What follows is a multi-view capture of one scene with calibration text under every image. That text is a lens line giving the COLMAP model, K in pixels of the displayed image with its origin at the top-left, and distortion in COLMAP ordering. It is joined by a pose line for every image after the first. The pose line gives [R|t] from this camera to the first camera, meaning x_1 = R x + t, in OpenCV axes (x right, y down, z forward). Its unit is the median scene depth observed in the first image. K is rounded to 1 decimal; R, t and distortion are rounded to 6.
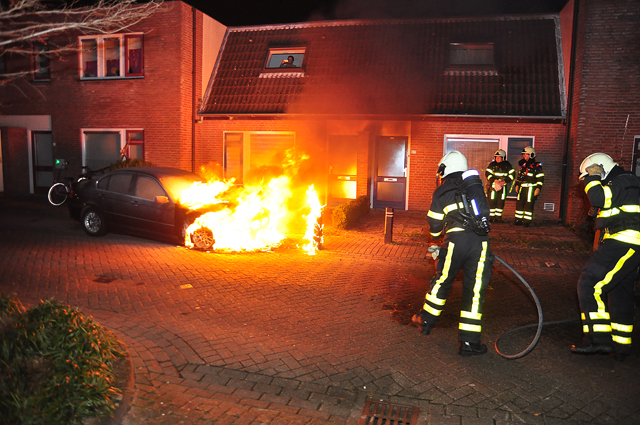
lens RADIAL K [[468.0, 0, 325.6], [0, 468.0, 210.7], [0, 0, 1]] dist [-0.086377, 0.056838]
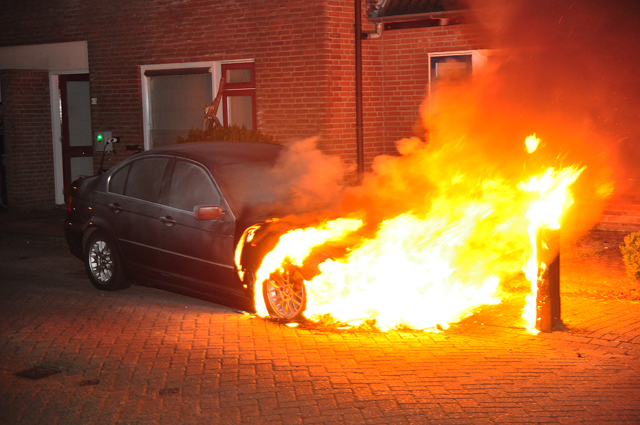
lens RADIAL K [[1153.4, 0, 324.5], [0, 1153.4, 211.3], [0, 0, 1]] dist [0.189309, 0.000000]
pose [[0.906669, -0.009107, -0.421745, 0.171911], [-0.004131, 0.999527, -0.030463, 0.007957], [0.421823, 0.029362, 0.906203, -0.002665]]
